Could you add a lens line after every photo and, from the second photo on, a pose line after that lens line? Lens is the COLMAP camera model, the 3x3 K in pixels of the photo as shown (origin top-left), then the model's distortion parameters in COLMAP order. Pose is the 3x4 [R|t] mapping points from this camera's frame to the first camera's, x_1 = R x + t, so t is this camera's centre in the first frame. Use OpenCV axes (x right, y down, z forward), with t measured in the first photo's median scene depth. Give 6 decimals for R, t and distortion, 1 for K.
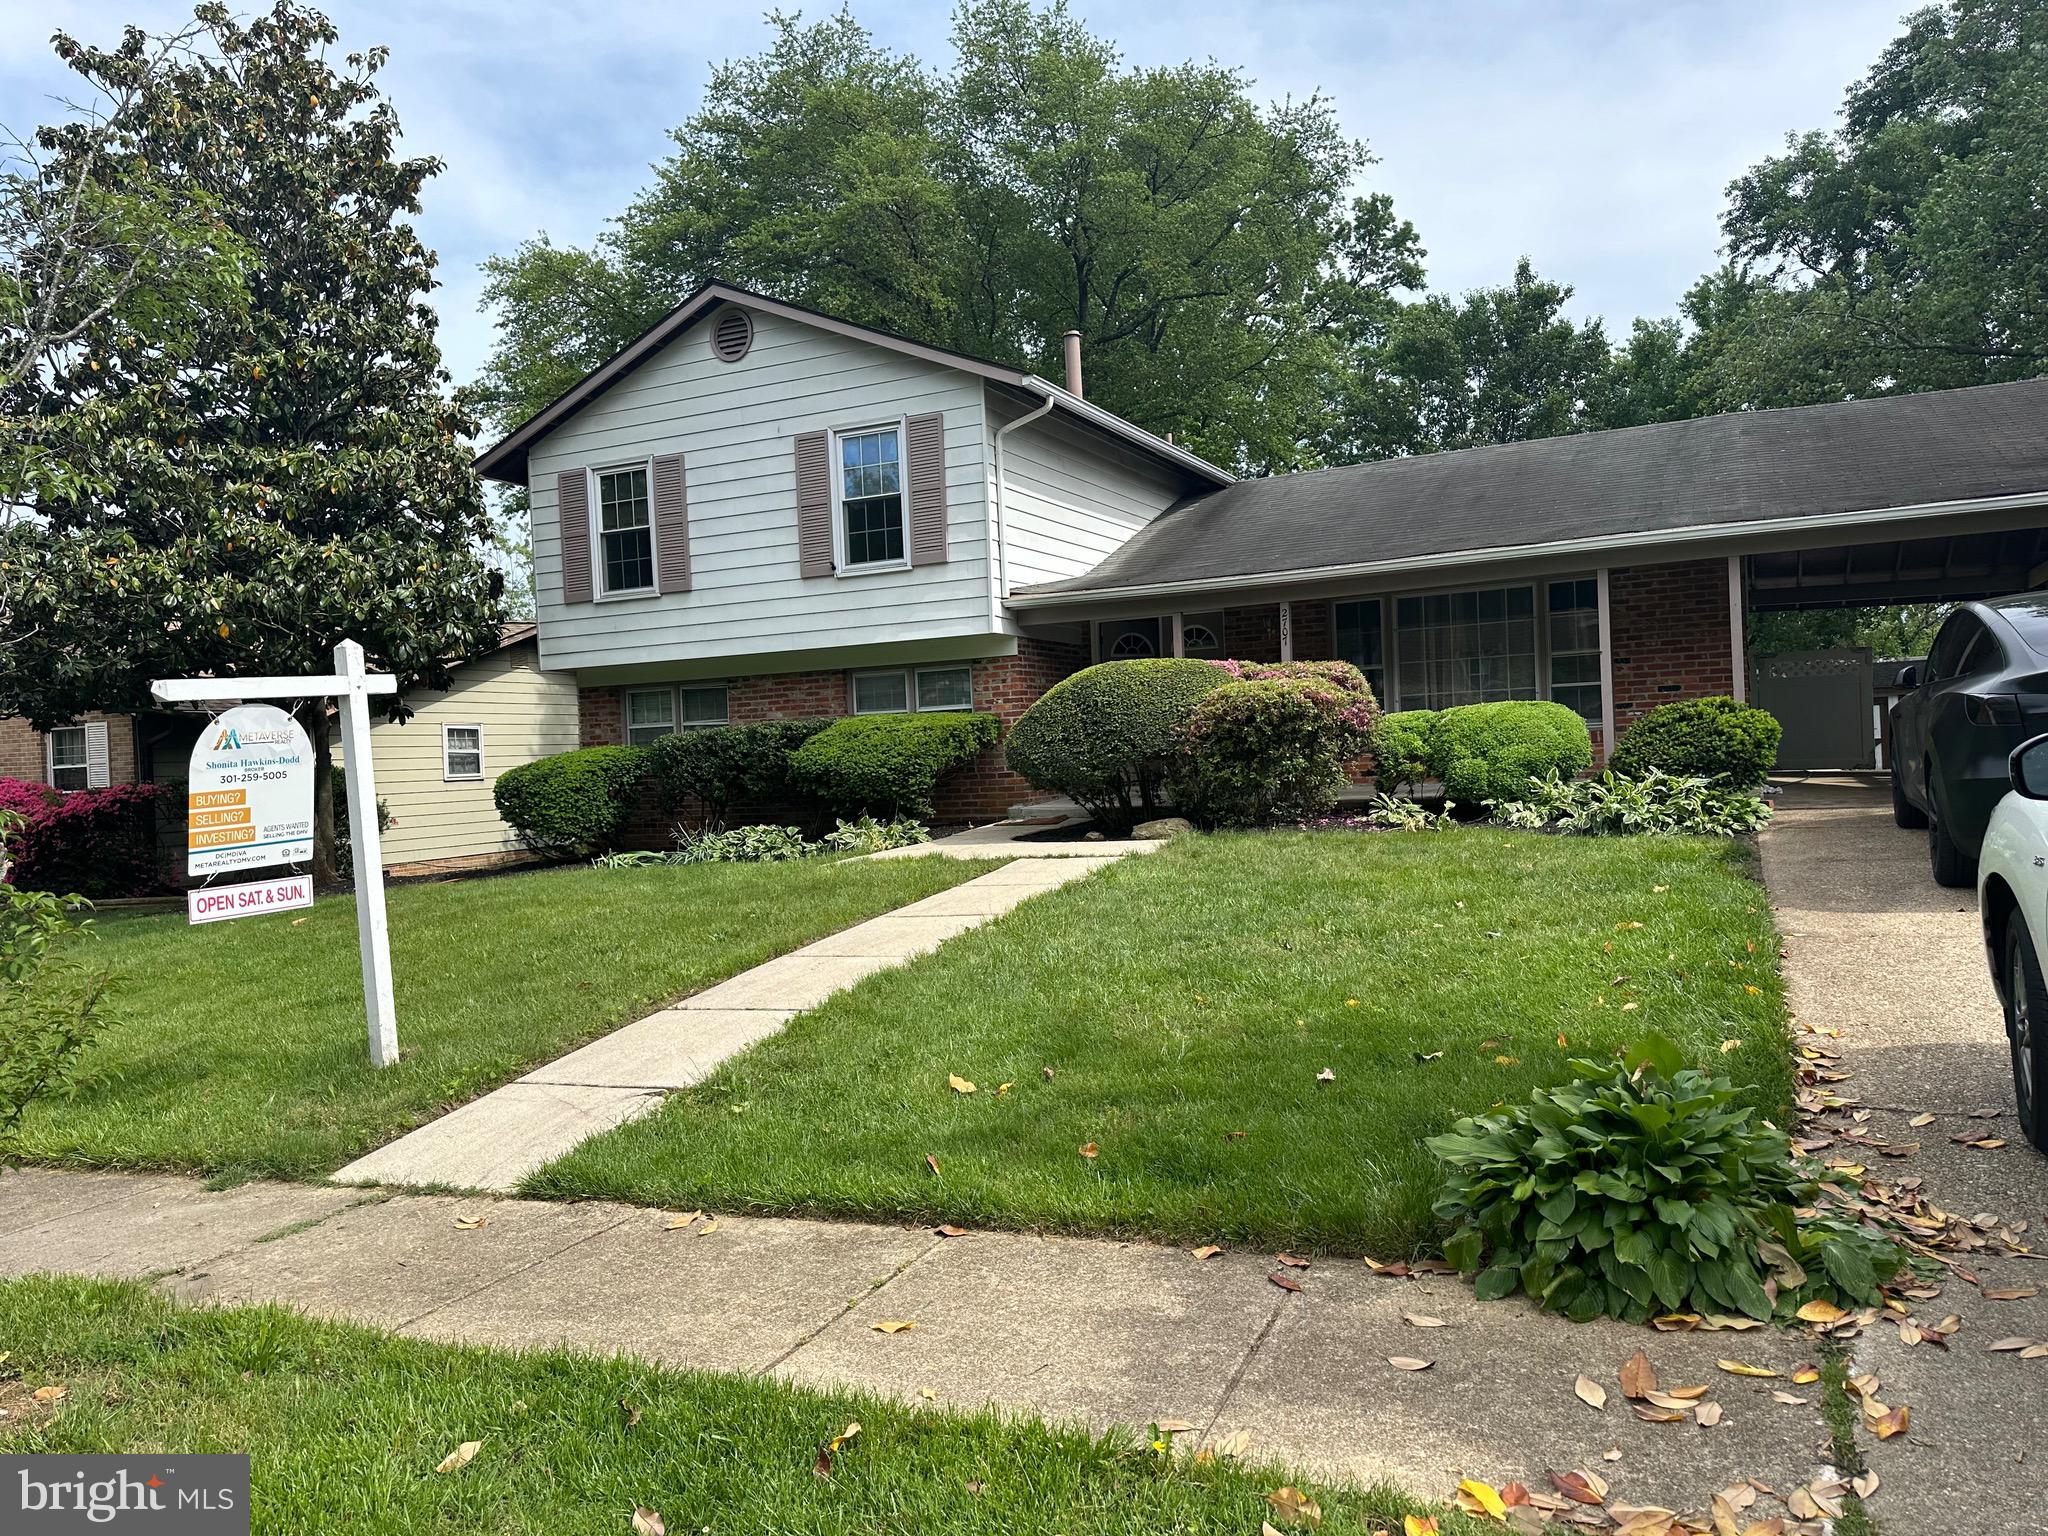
lens RADIAL K [[1442.7, 0, 1057.8], [0, 1442.7, 776.1], [0, 0, 1]] dist [0.102826, -0.119893]
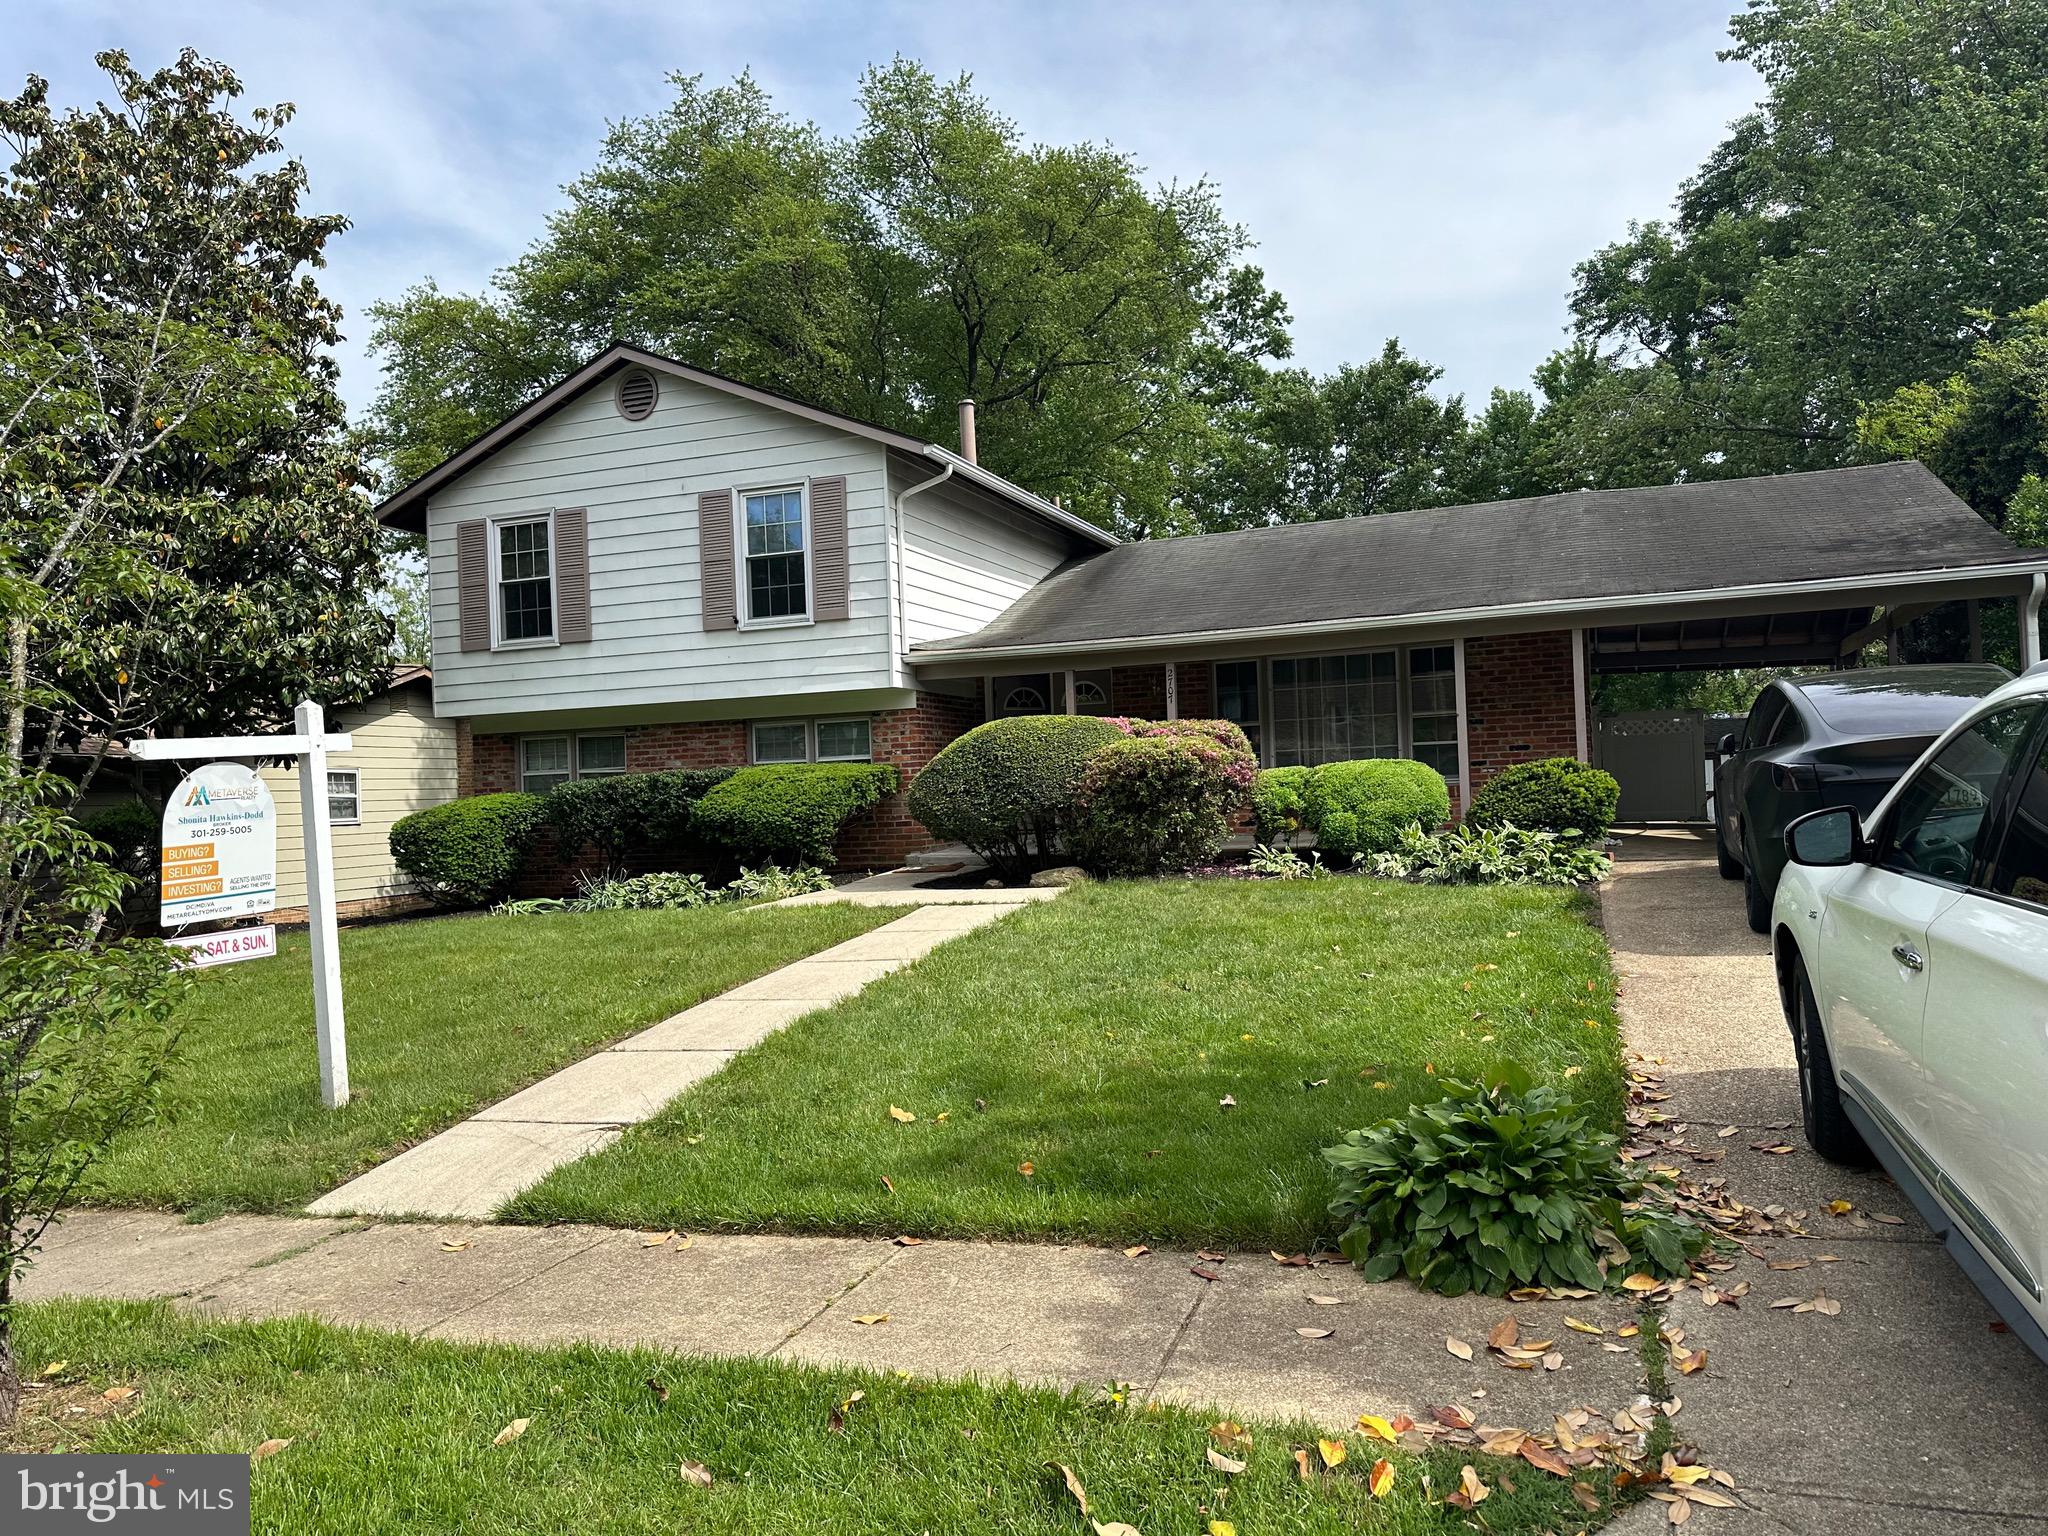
lens RADIAL K [[1539.1, 0, 1024.0], [0, 1539.1, 768.0], [0, 0, 1]] dist [0.155170, -0.246814]
pose [[0.996214, 0.007750, 0.086590, -0.052017], [-0.005408, 0.999614, -0.027248, -0.012629], [-0.086768, 0.026677, 0.995871, -0.127083]]
